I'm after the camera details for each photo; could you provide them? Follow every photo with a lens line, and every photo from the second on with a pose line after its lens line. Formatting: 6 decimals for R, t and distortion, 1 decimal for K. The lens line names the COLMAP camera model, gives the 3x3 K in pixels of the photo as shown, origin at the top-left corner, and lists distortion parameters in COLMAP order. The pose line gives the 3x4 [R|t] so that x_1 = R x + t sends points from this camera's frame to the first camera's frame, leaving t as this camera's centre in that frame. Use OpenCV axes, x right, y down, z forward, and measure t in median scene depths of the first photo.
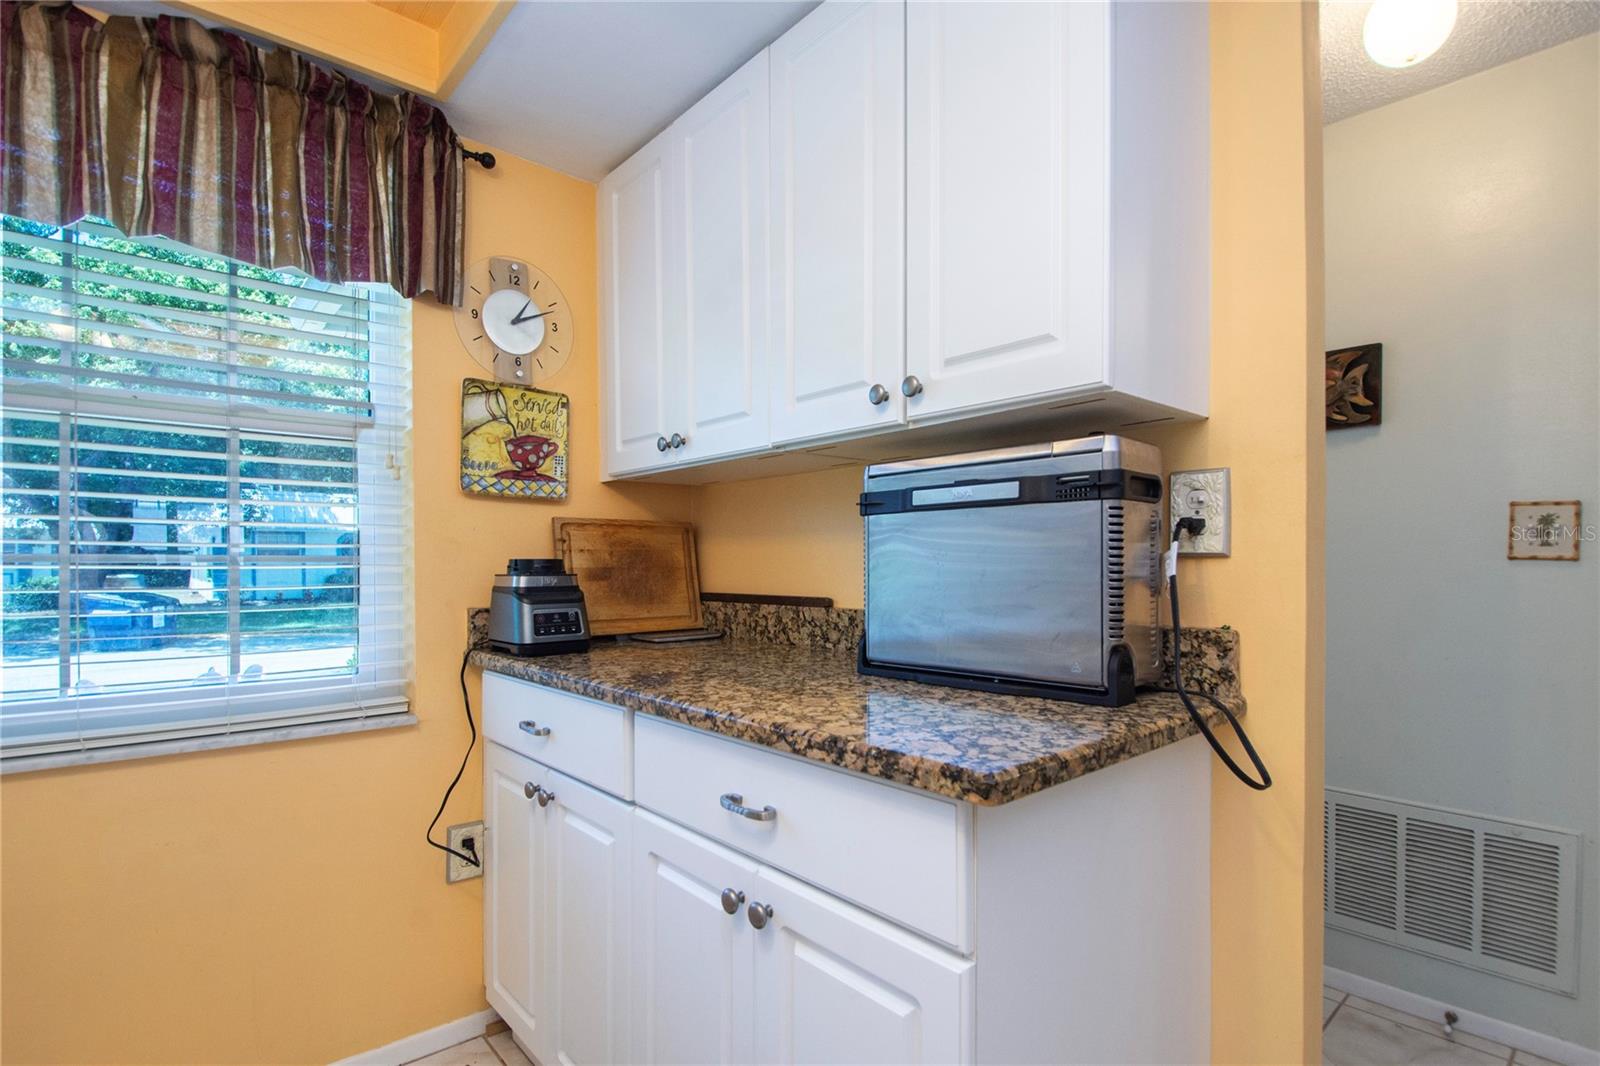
lens RADIAL K [[768.3, 0, 801.9], [0, 768.3, 569.0], [0, 0, 1]] dist [0.016193, -0.022872]
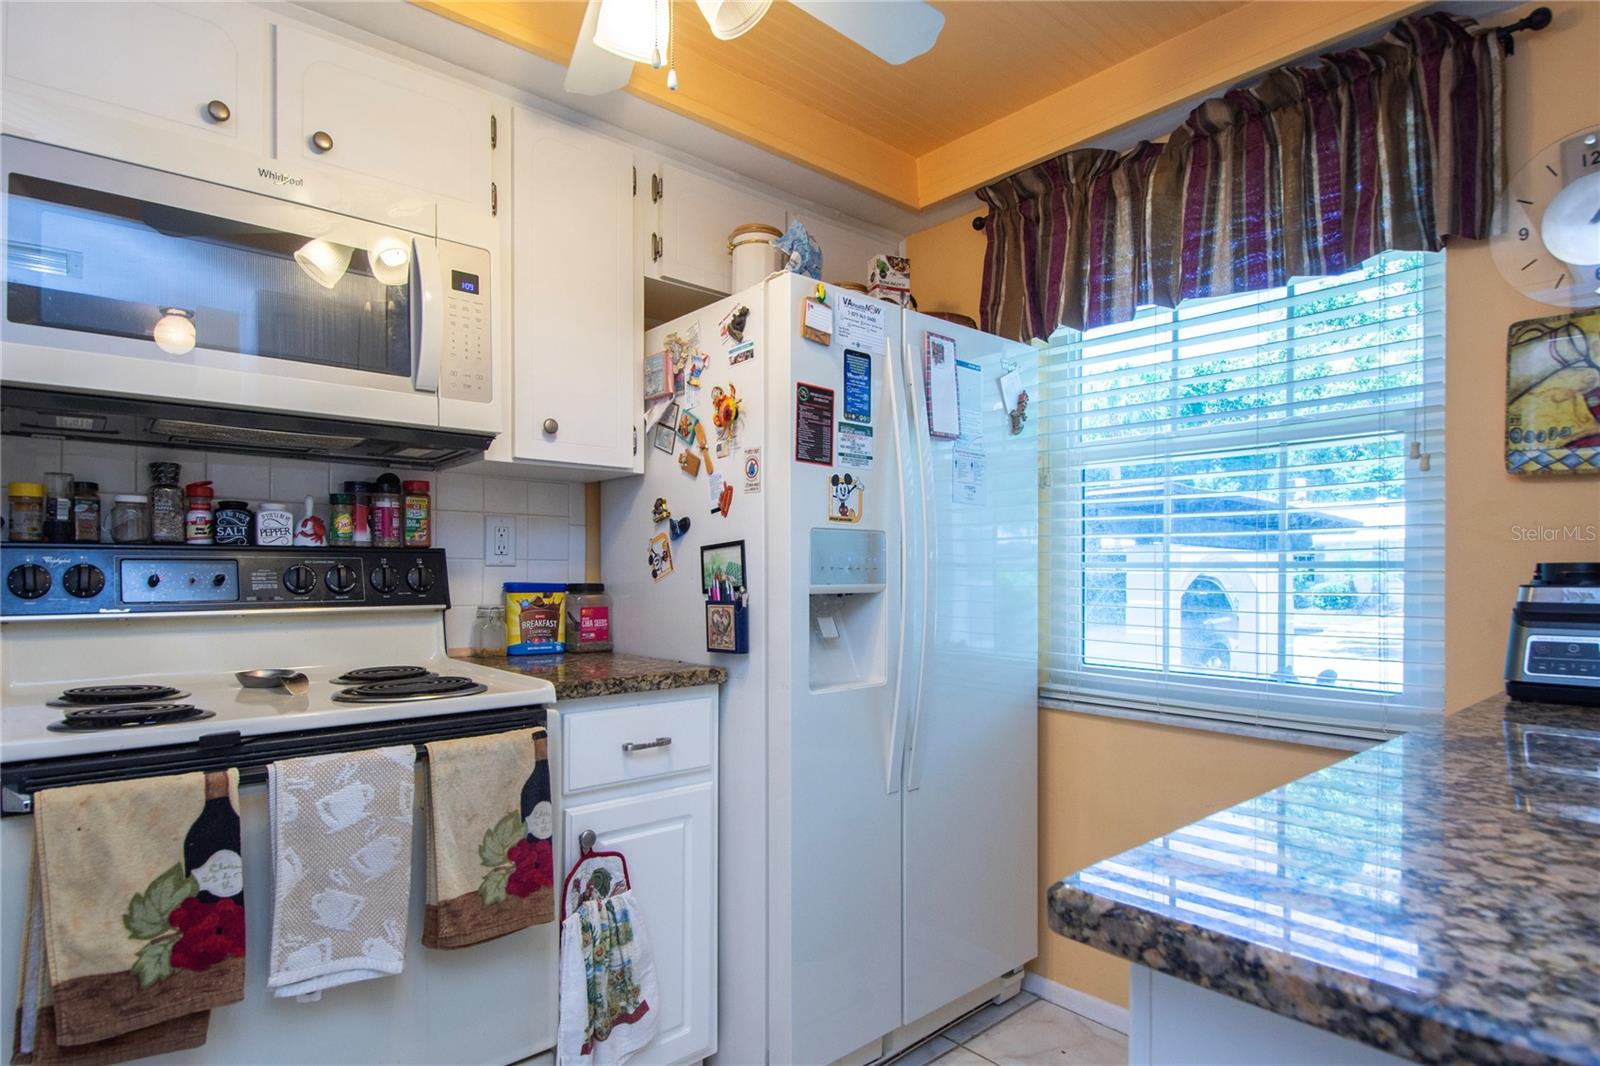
lens RADIAL K [[861.2, 0, 829.9], [0, 861.2, 575.6], [0, 0, 1]] dist [0.014393, -0.017118]
pose [[0.011672, 0.005956, -0.999914, 0.506029], [-0.008247, 0.999949, 0.005860, -0.000755], [0.999898, 0.008178, 0.011720, 0.406316]]
